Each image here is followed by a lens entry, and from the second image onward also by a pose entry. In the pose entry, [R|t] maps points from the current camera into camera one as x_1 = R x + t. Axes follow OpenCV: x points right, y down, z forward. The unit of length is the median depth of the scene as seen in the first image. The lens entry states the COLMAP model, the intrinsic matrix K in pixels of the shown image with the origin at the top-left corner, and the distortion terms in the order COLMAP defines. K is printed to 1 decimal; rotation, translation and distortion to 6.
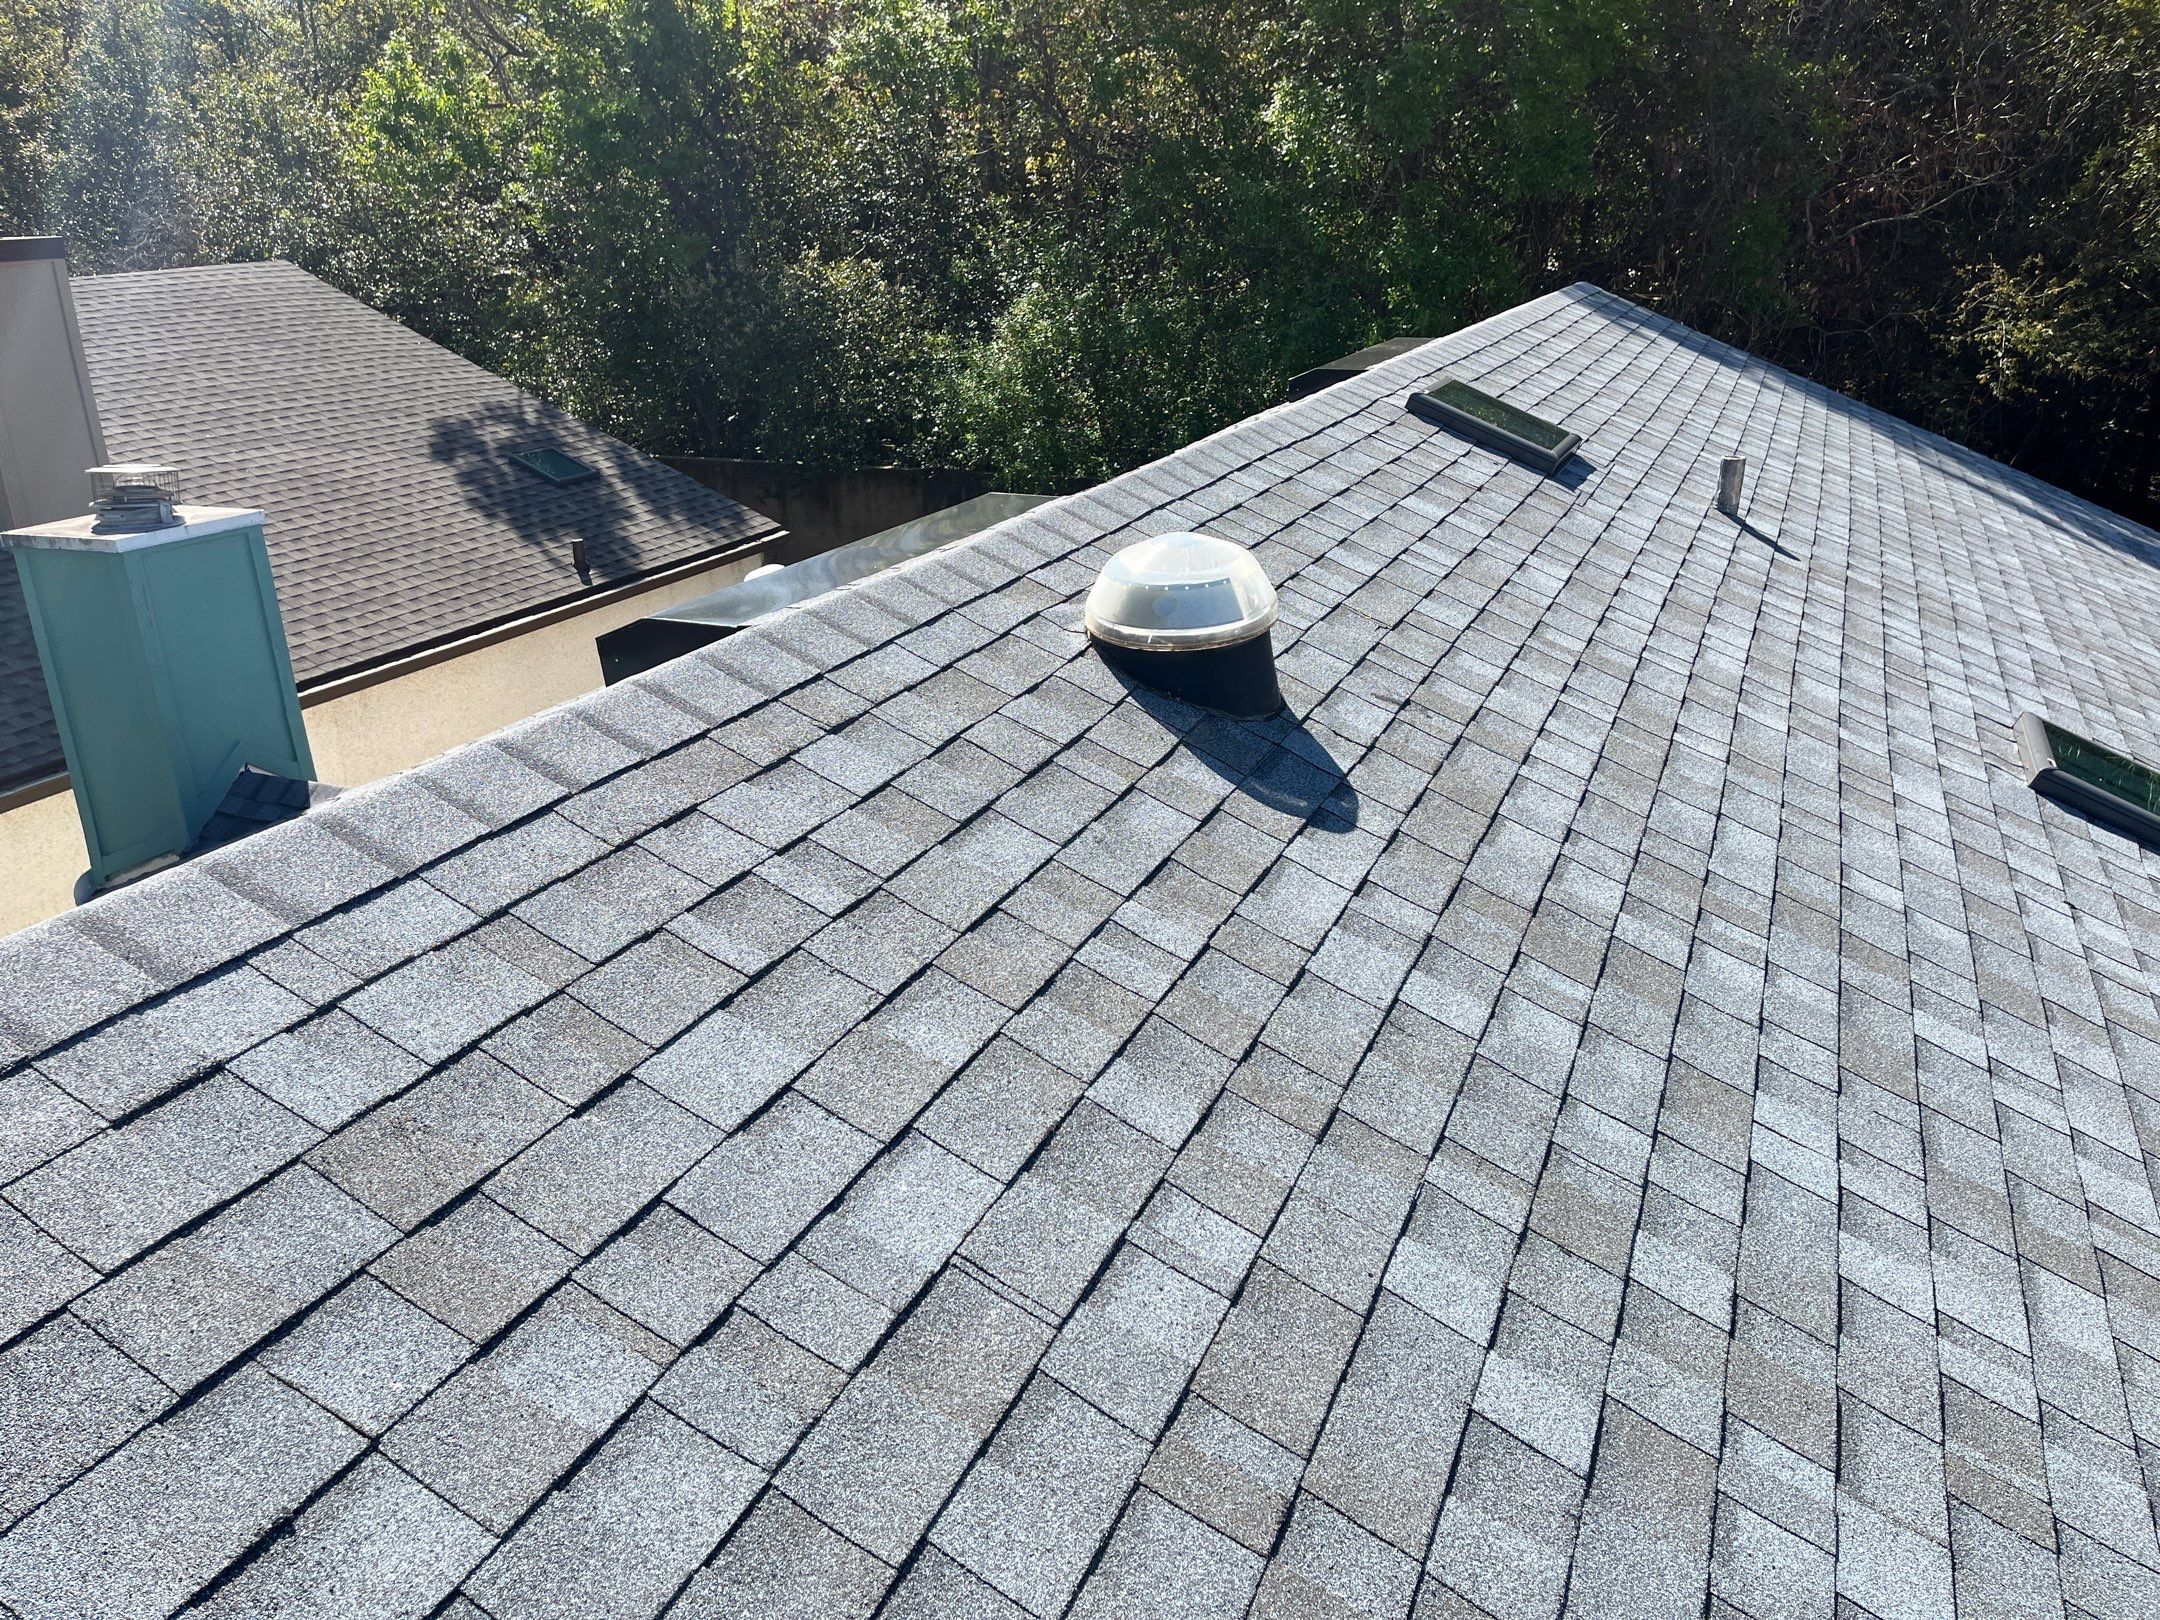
lens RADIAL K [[1389.8, 0, 1079.7], [0, 1389.8, 818.9], [0, 0, 1]] dist [0.056312, -0.062124]
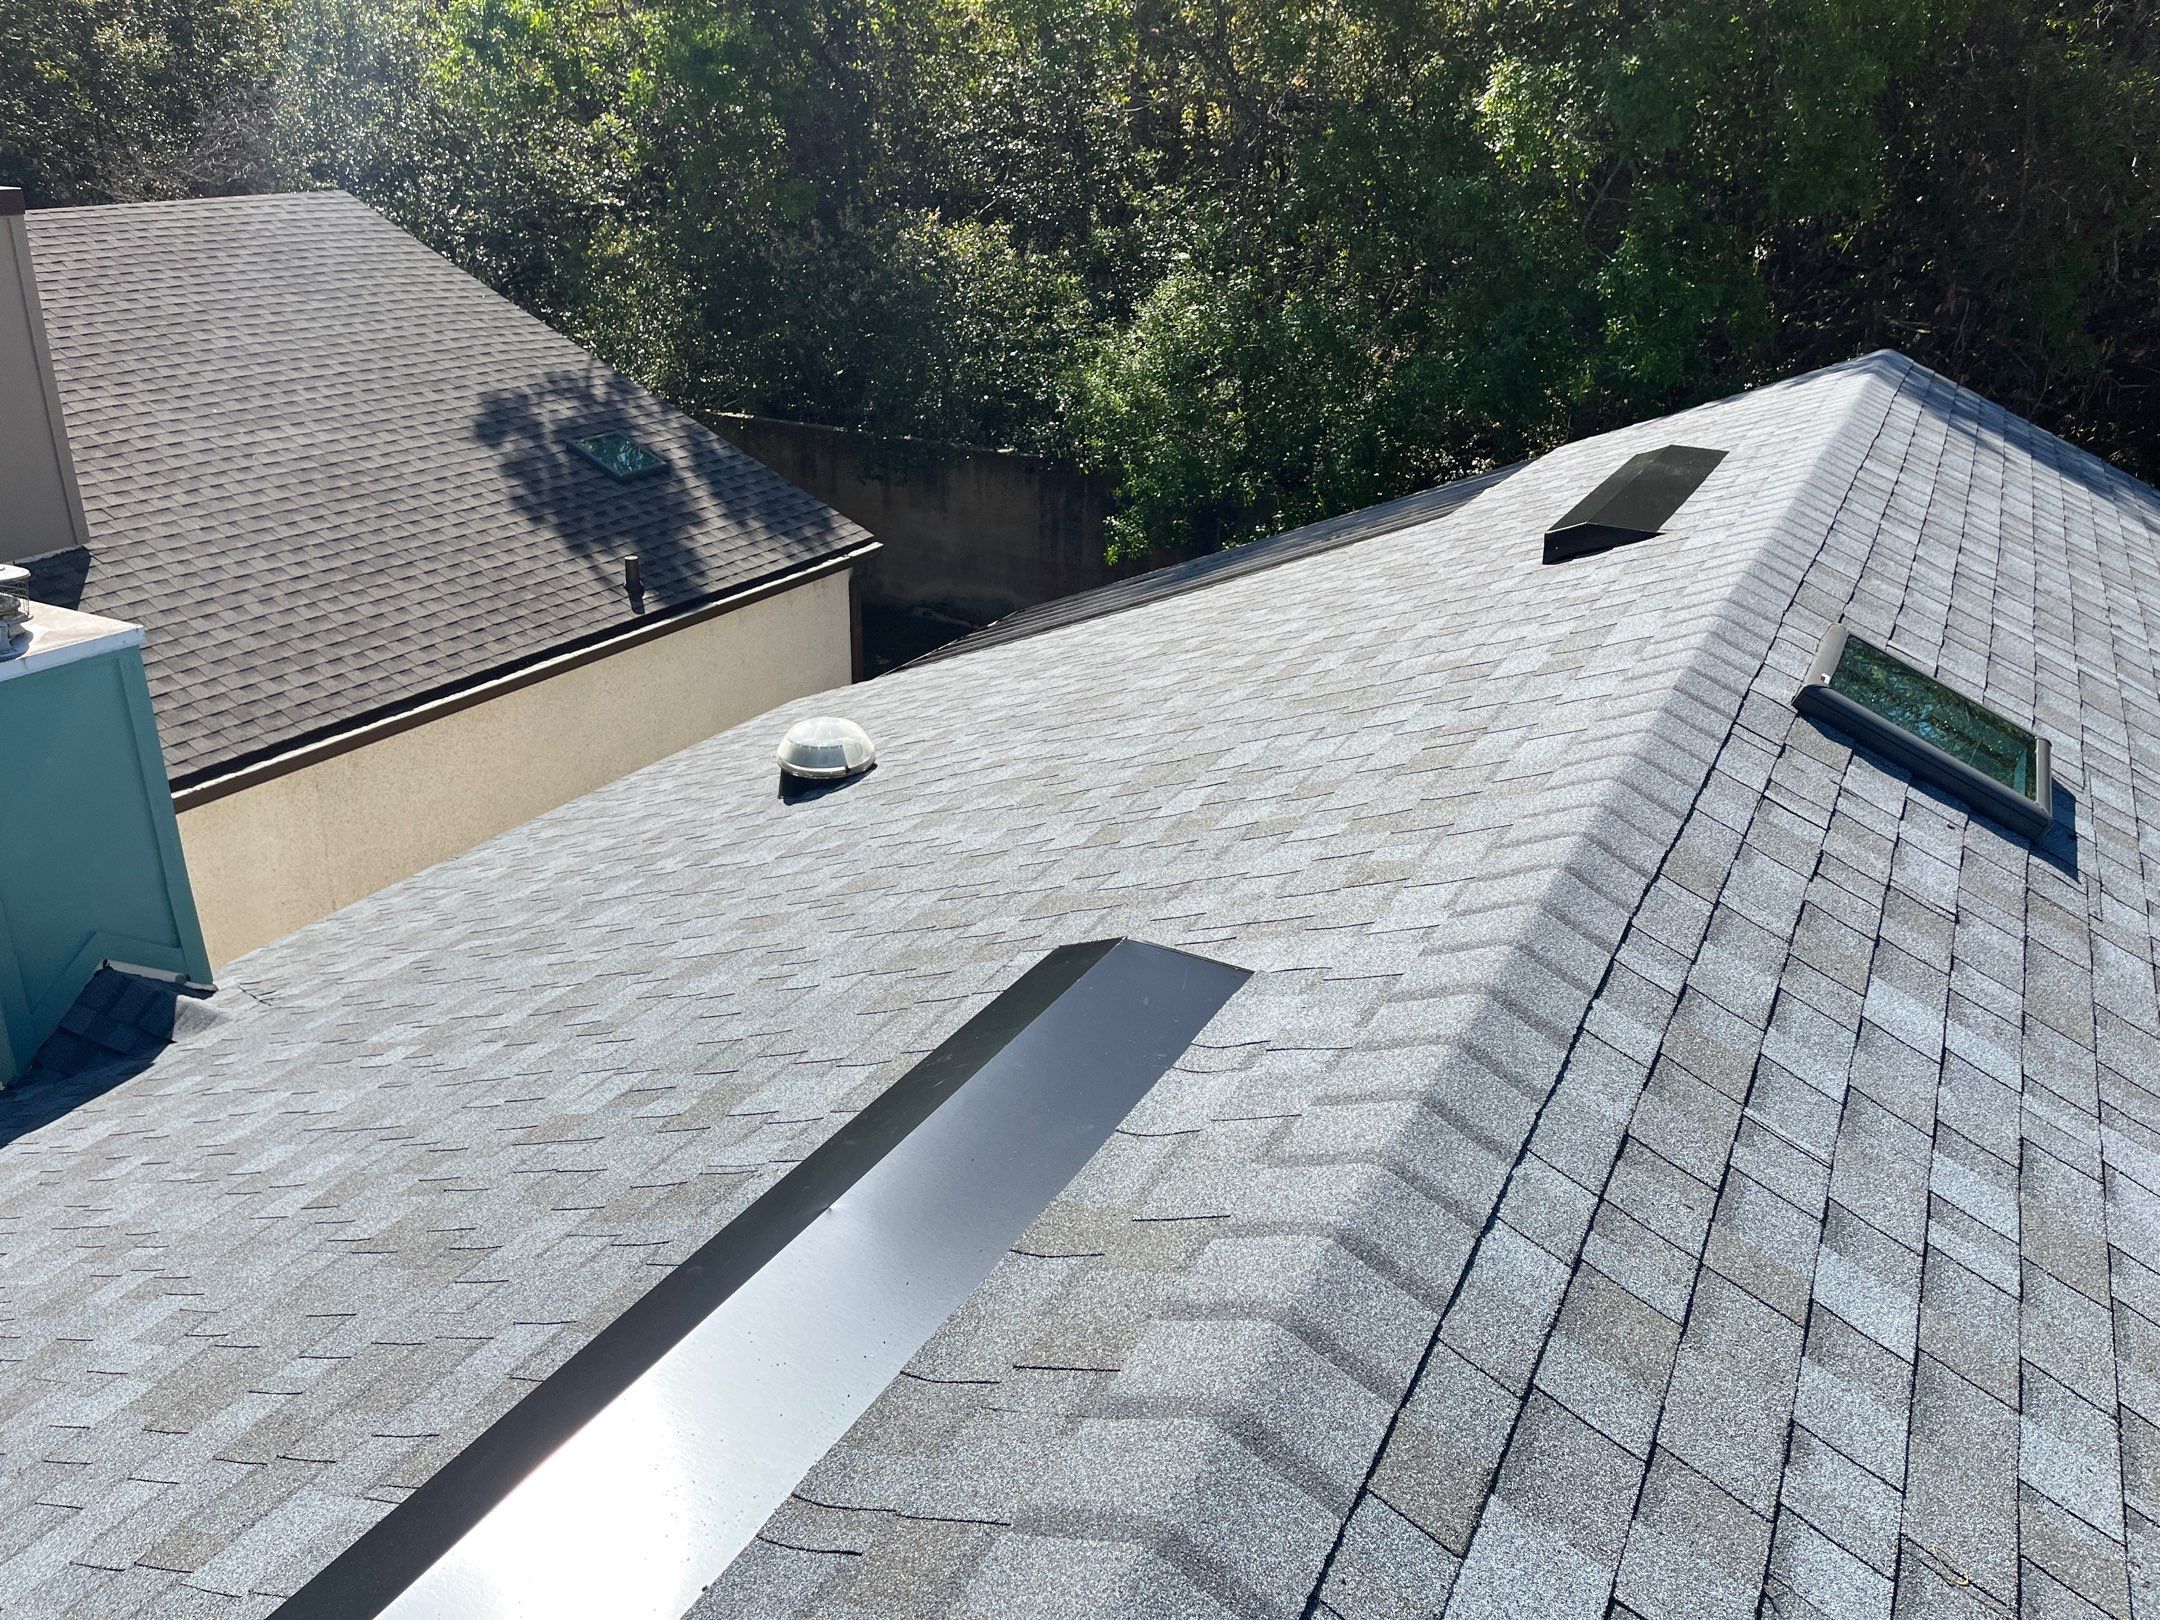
lens RADIAL K [[1466.6, 0, 1129.4], [0, 1466.6, 815.1], [0, 0, 1]] dist [0.053349, -0.058167]
pose [[0.996918, 0.068930, -0.037448, -0.010418], [-0.068259, 0.997489, 0.018902, -0.071013], [0.038657, -0.016287, 0.999120, 0.098103]]
